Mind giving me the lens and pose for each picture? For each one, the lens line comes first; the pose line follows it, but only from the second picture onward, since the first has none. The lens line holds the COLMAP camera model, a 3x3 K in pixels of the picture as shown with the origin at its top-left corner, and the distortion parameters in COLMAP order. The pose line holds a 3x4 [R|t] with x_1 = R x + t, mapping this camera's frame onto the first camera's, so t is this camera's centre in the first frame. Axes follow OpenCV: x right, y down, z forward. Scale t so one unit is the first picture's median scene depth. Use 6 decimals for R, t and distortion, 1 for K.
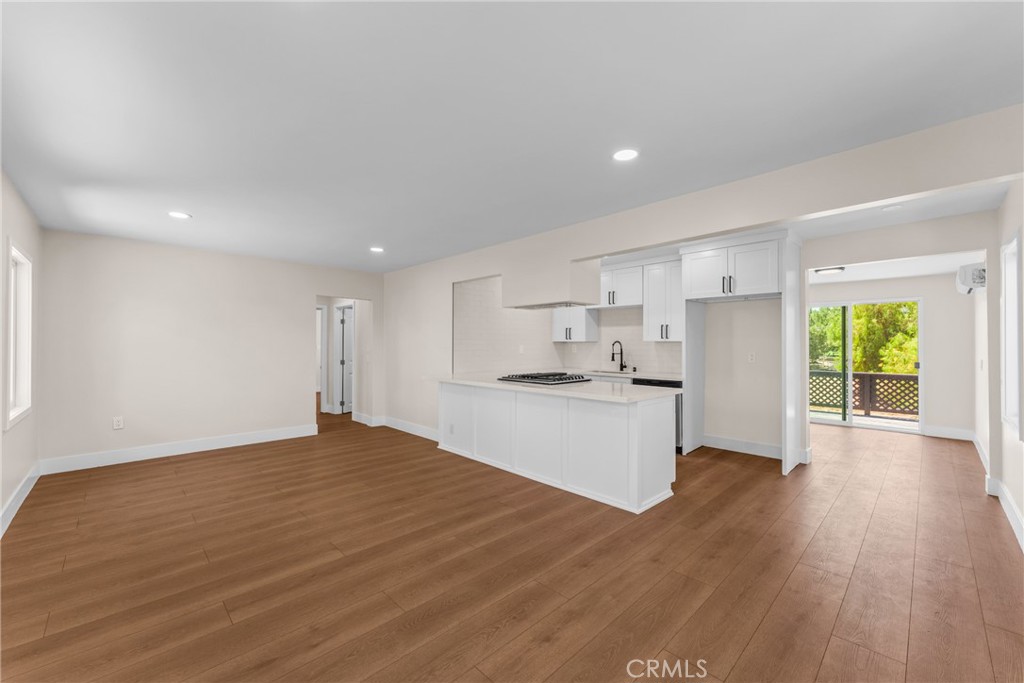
lens RADIAL K [[409.5, 0, 516.0], [0, 409.5, 346.4], [0, 0, 1]] dist [-0.003571, 0.000161]
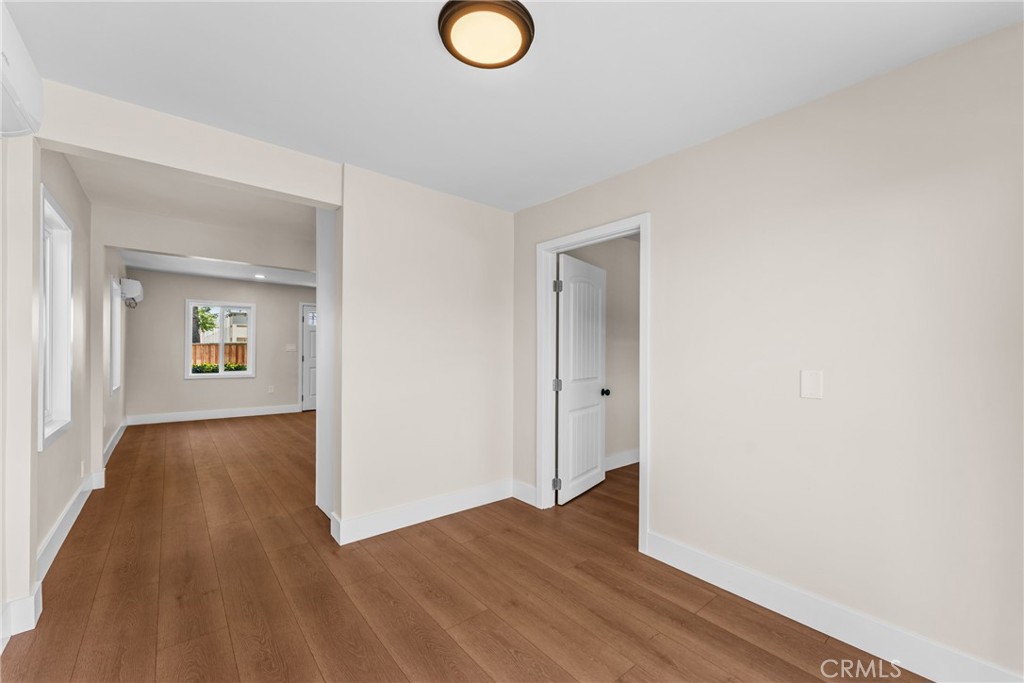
lens RADIAL K [[409.5, 0, 501.8], [0, 409.5, 350.5], [0, 0, 1]] dist [-0.003571, 0.000161]
pose [[-0.096726, -0.001981, -0.995309, 1.281375], [-0.012011, 0.999928, -0.000823, 0.012016], [0.995239, 0.011875, -0.096743, 1.297092]]
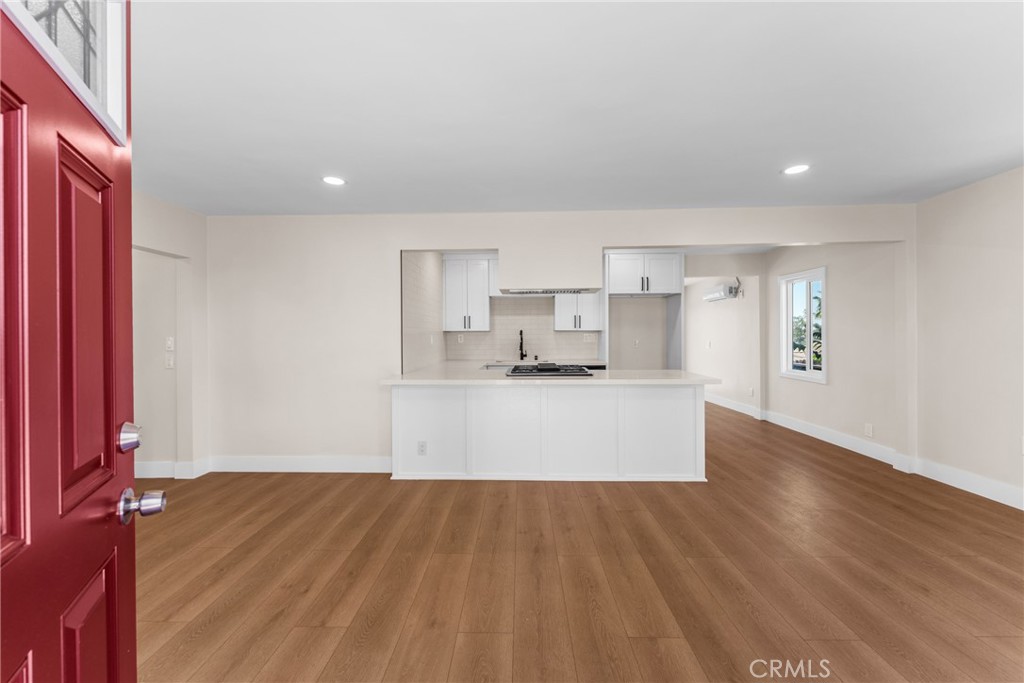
lens RADIAL K [[409.5, 0, 512.1], [0, 409.5, 337.1], [0, 0, 1]] dist [-0.003571, 0.000161]
pose [[0.717995, -0.008999, 0.695990, -0.615253], [0.010933, 0.999939, 0.001650, 0.001748], [-0.695963, 0.006425, 0.718049, 0.395126]]
